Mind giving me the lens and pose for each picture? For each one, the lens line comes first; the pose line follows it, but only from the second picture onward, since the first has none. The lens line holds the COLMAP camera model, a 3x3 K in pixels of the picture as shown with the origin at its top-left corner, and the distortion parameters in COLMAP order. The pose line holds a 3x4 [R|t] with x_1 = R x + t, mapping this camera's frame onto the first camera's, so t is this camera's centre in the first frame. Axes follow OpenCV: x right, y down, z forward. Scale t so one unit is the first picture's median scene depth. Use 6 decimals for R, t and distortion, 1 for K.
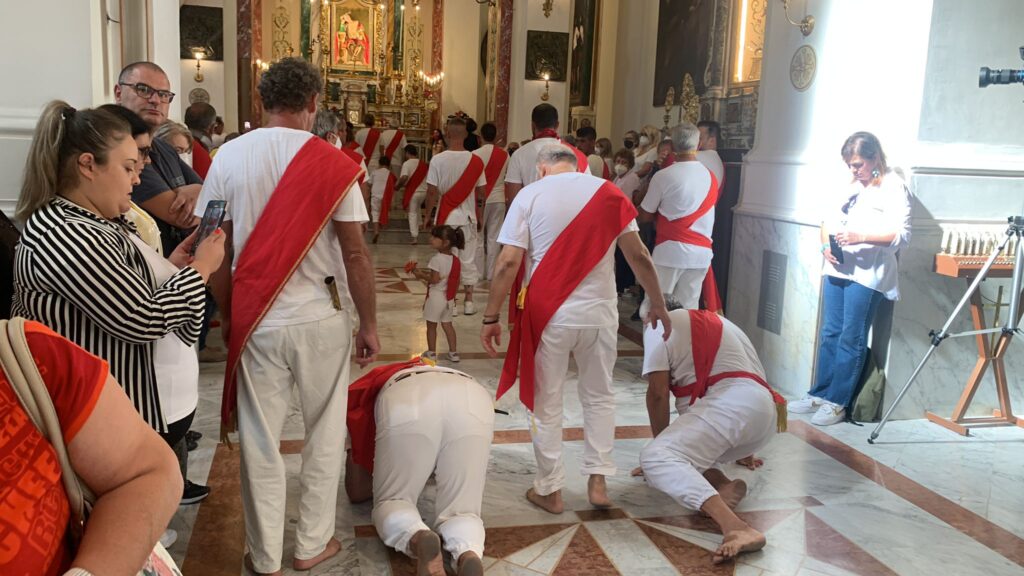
lens RADIAL K [[817.3, 0, 488.2], [0, 817.3, 284.2], [0, 0, 1]] dist [0.066915, -0.161951]
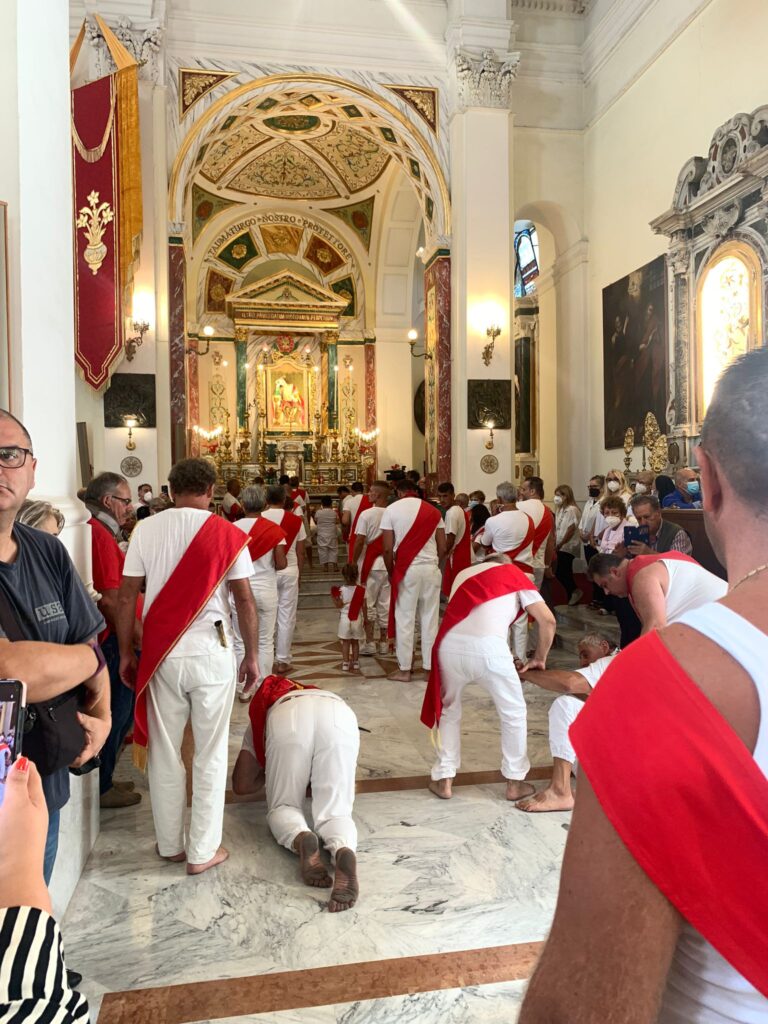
lens RADIAL K [[750.0, 0, 382.0], [0, 750.0, 514.3], [0, 0, 1]] dist [0.054988, -0.053788]
pose [[0.997972, -0.050221, -0.039102, -0.020446], [0.044191, 0.988851, -0.142201, -0.024298], [0.045808, 0.140184, 0.989065, 0.110942]]
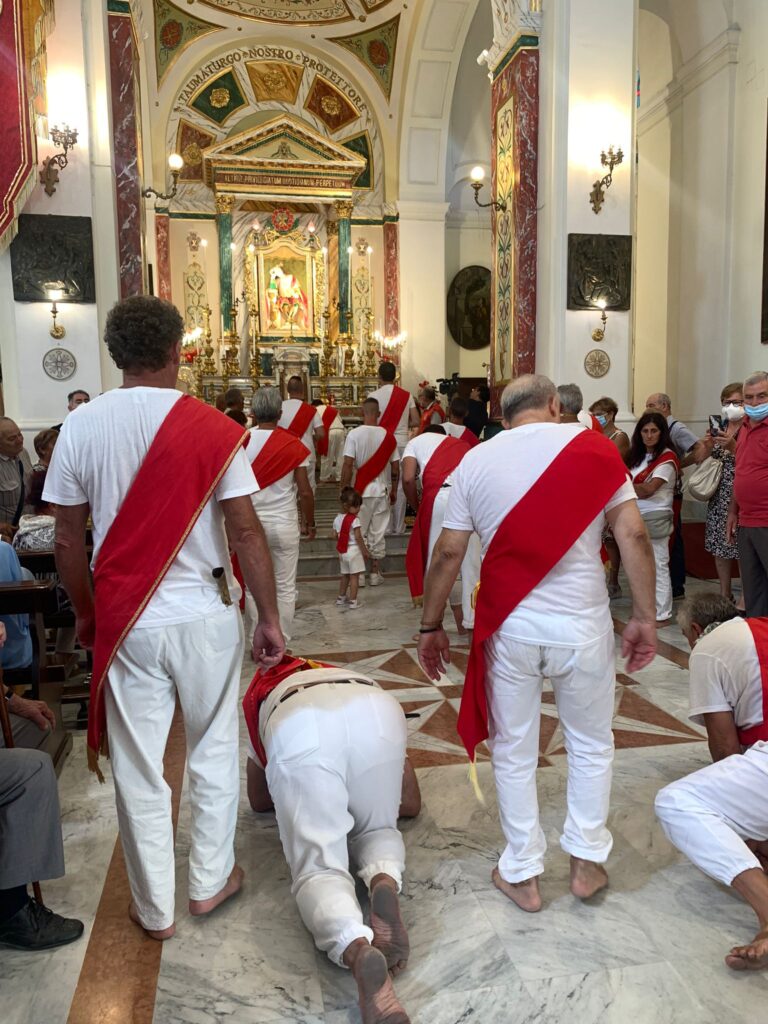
lens RADIAL K [[702.2, 0, 369.5], [0, 702.2, 515.5], [0, 0, 1]] dist [-0.001501, 0.001942]
pose [[0.998178, -0.052598, -0.029580, -0.079720], [0.050950, 0.997243, -0.053948, -0.053198], [0.032336, 0.052342, 0.998106, 0.357568]]
